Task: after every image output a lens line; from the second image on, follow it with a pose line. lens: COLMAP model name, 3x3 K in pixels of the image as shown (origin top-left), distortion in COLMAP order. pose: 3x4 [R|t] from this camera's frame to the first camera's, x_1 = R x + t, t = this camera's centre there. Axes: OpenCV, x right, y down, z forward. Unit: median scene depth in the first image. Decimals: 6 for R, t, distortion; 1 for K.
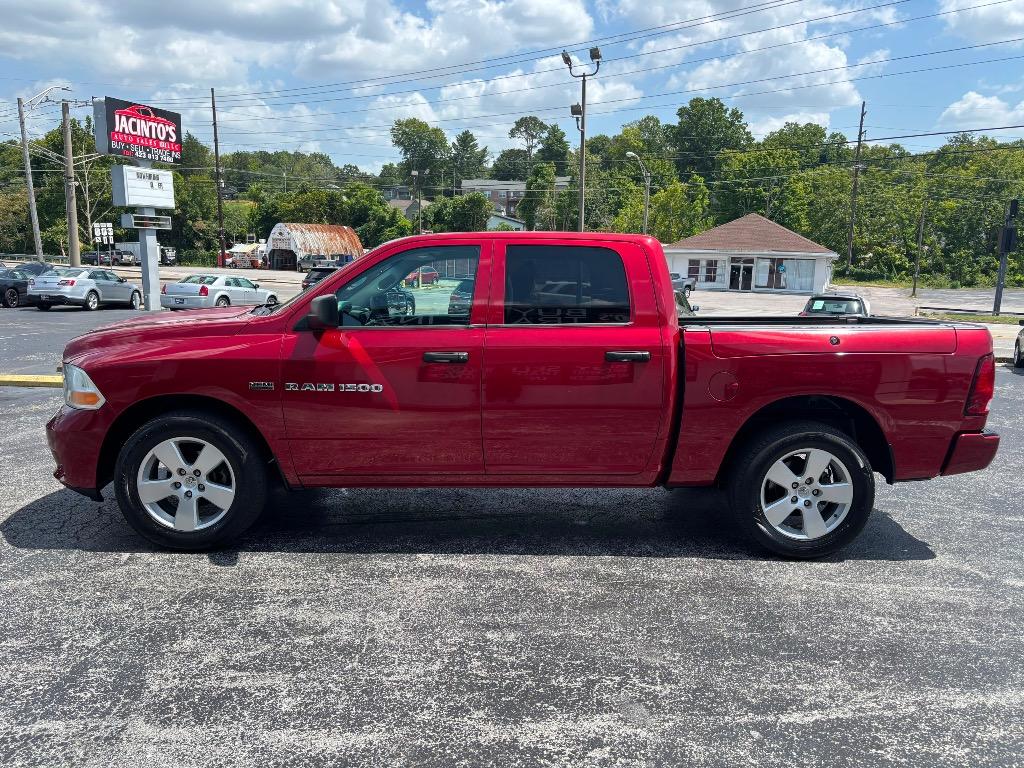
lens RADIAL K [[749.2, 0, 512.0], [0, 749.2, 384.0], [0, 0, 1]] dist [0.048563, -0.060015]
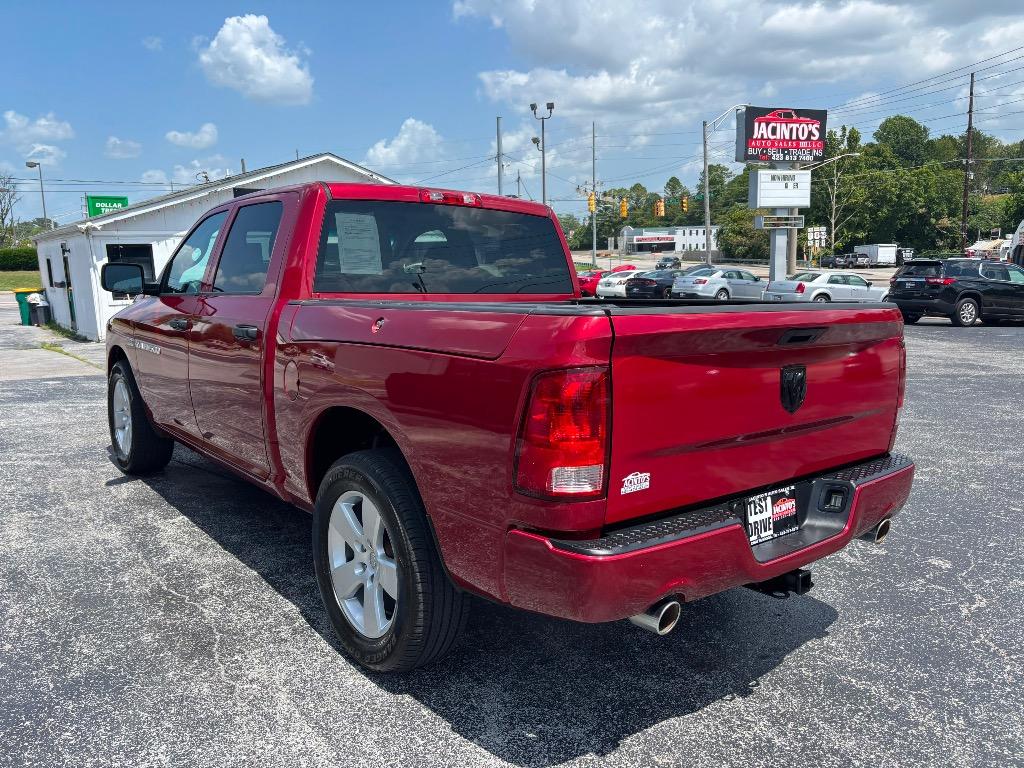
lens RADIAL K [[749.2, 0, 512.0], [0, 749.2, 384.0], [0, 0, 1]] dist [0.048563, -0.060015]
pose [[0.634031, 0.101302, -0.766644, 0.103143], [-0.102838, 0.993623, 0.046244, -0.005219], [0.766439, 0.049520, 0.640405, 0.074427]]
